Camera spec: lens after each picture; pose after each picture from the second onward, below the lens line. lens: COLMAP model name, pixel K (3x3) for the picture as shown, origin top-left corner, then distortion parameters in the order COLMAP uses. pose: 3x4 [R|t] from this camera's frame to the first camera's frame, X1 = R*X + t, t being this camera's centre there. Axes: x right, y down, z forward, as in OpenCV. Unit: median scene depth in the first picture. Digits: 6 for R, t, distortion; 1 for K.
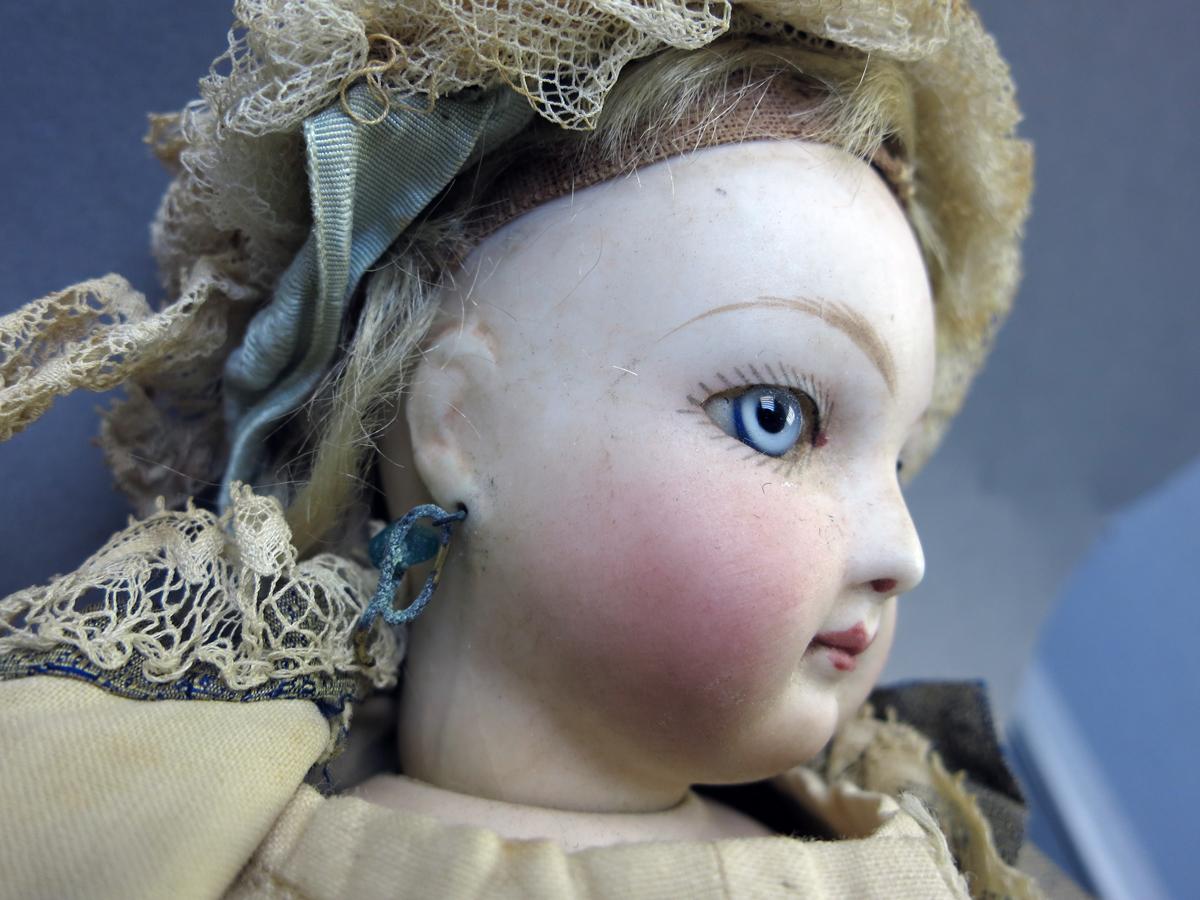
lens RADIAL K [[858.1, 0, 600.0], [0, 858.1, 450.0], [0, 0, 1]] dist [-0.010797, -0.000704]
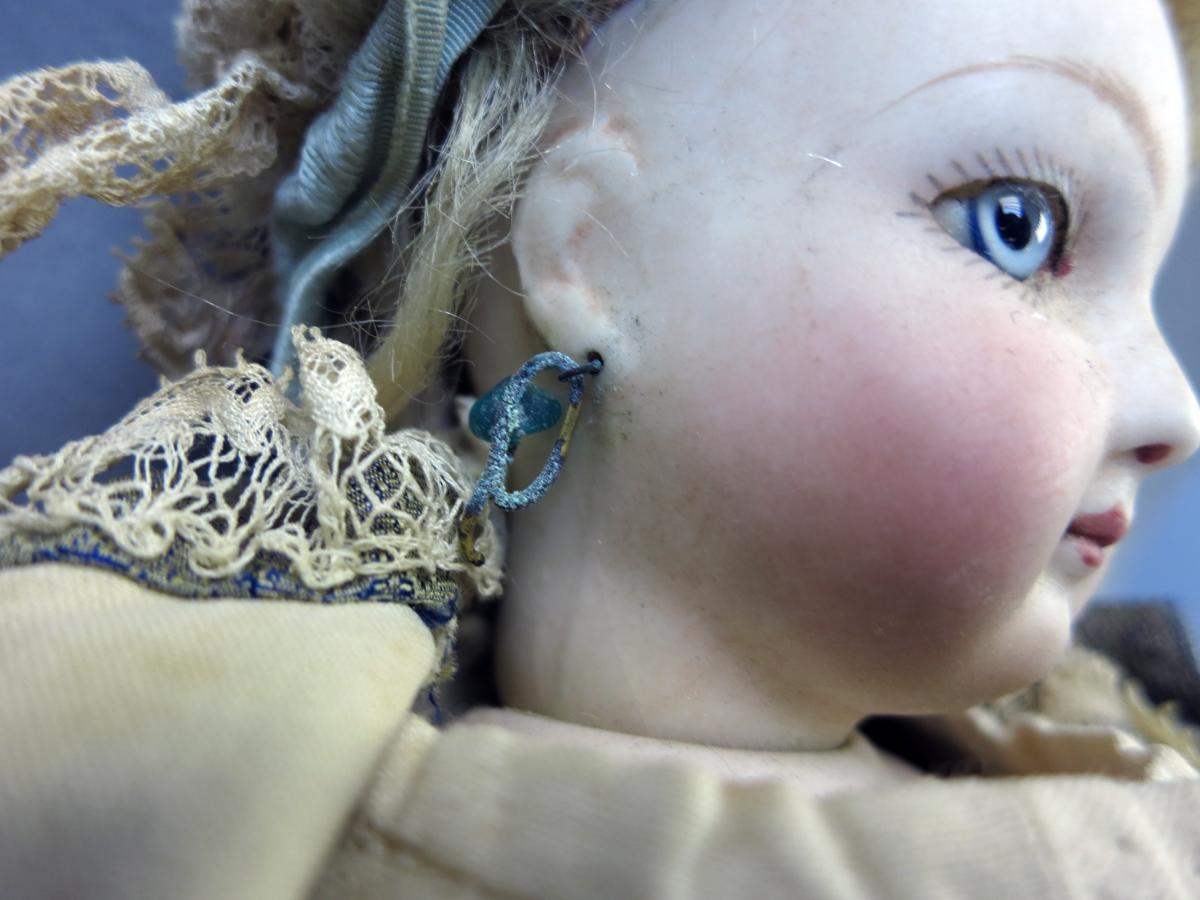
lens RADIAL K [[849.6, 0, 600.0], [0, 849.6, 450.0], [0, 0, 1]] dist [-0.022163, 0.020643]
pose [[0.999917, -0.008095, -0.010035, -0.152914], [0.008538, 0.998953, 0.044939, 0.117669], [0.009661, -0.045021, 0.998939, 0.247418]]
